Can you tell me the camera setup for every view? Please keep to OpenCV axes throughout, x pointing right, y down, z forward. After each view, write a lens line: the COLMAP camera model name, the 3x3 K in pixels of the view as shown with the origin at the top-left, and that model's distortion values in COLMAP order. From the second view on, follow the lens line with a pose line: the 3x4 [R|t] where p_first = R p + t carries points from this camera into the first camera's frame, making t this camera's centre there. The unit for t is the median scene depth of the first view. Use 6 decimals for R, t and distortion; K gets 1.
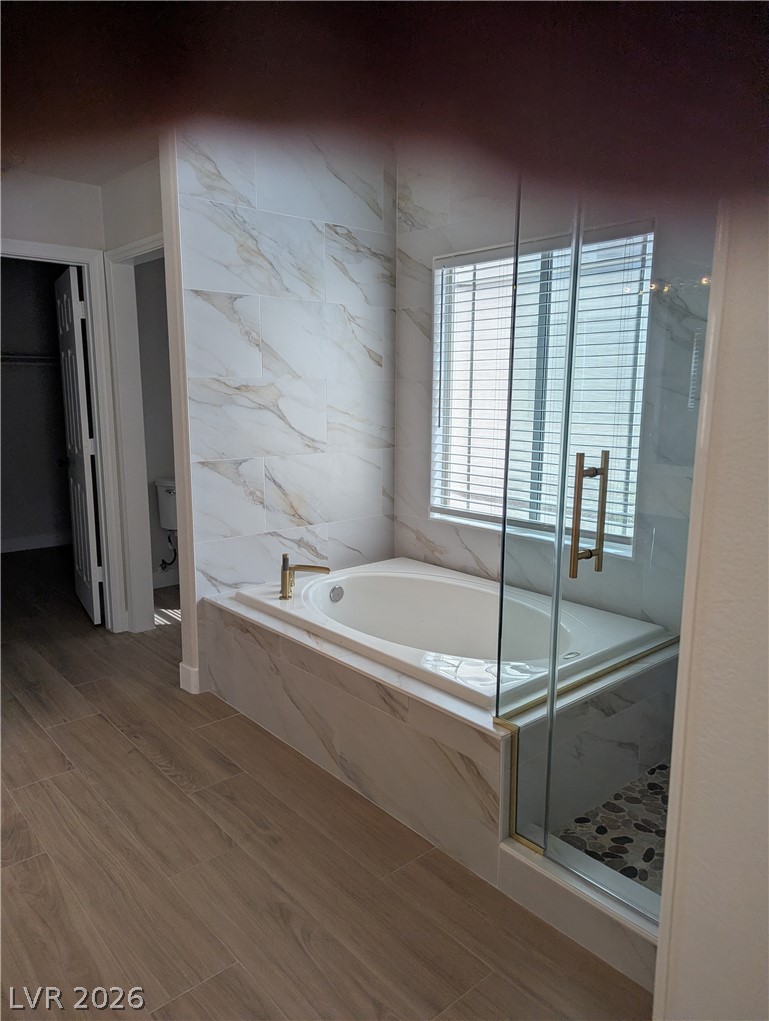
lens RADIAL K [[722.2, 0, 382.5], [0, 722.2, 523.4], [0, 0, 1]] dist [0.063025, -0.049031]
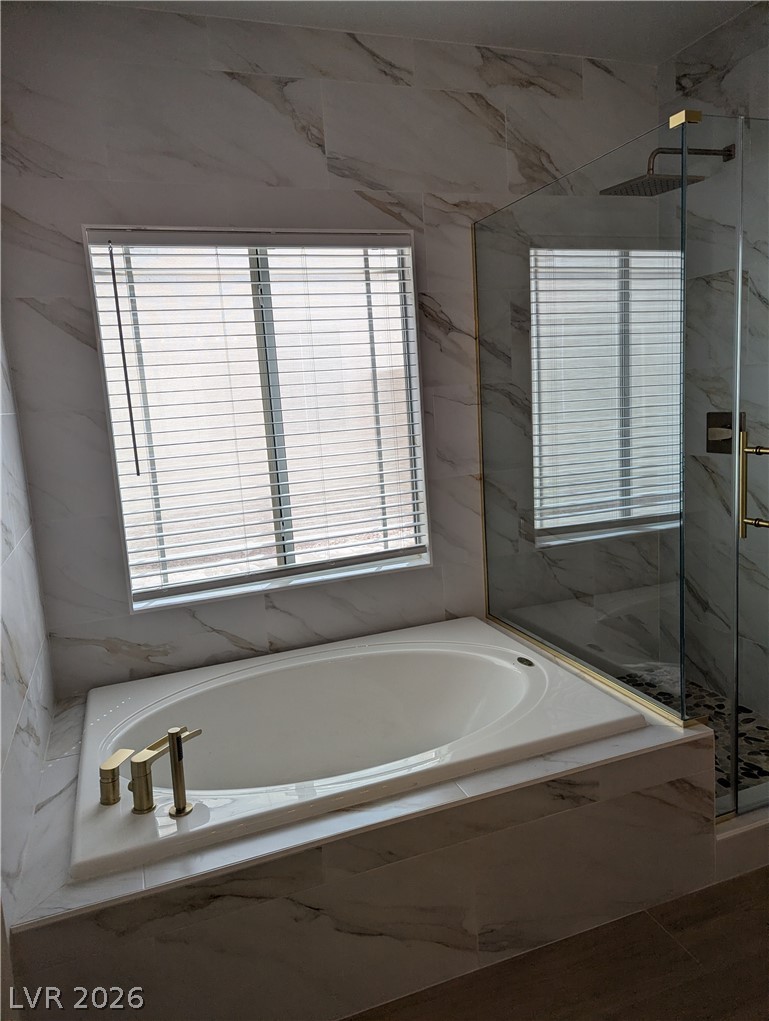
lens RADIAL K [[702.1, 0, 384.5], [0, 702.1, 510.5], [0, 0, 1]] dist [0.058820, -0.055137]
pose [[0.353800, -0.176966, 0.918427, -0.565999], [0.244367, 0.965321, 0.091866, -0.131046], [-0.902835, 0.191931, 0.384775, 0.668380]]
